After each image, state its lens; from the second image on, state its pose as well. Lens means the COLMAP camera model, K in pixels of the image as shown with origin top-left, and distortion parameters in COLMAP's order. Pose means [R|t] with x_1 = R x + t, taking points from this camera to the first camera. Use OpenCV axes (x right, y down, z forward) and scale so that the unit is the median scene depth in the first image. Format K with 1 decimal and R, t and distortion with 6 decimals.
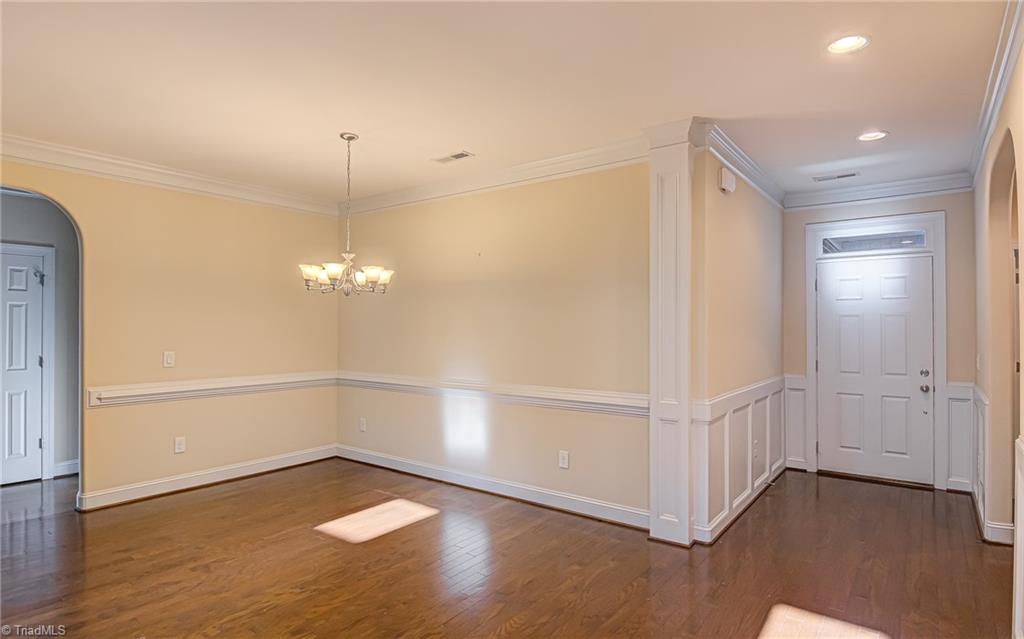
lens RADIAL K [[554.8, 0, 514.3], [0, 554.8, 323.8], [0, 0, 1]] dist [-0.003186, -0.001145]
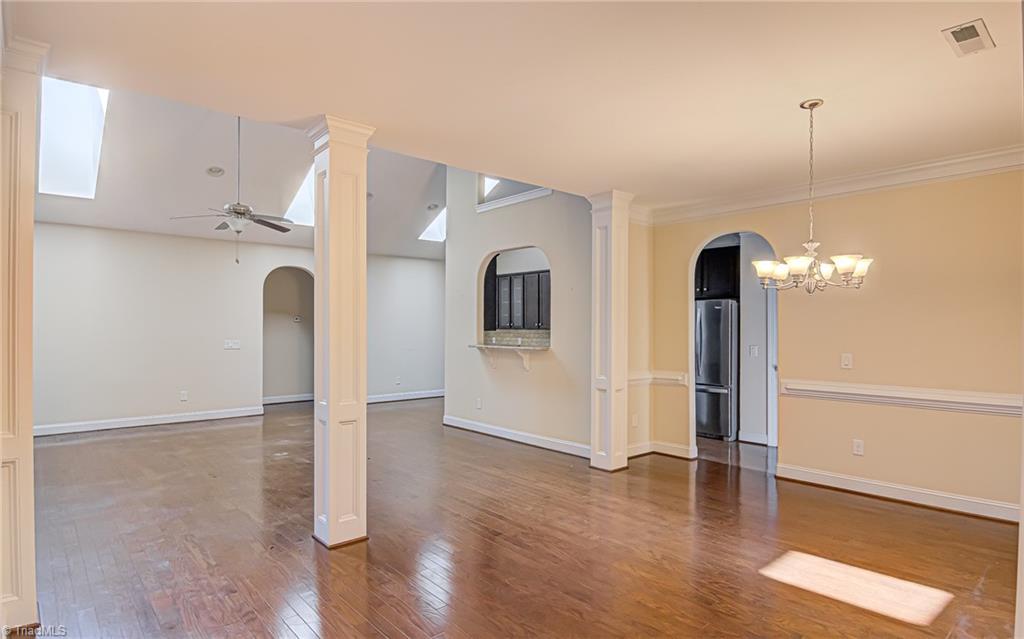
lens RADIAL K [[554.8, 0, 514.3], [0, 554.8, 323.8], [0, 0, 1]] dist [-0.003186, -0.001145]
pose [[-0.199948, -0.009989, -0.979756, 0.618293], [0.002107, 0.999941, -0.010625, 0.005519], [0.979804, -0.004188, -0.199916, 0.722531]]
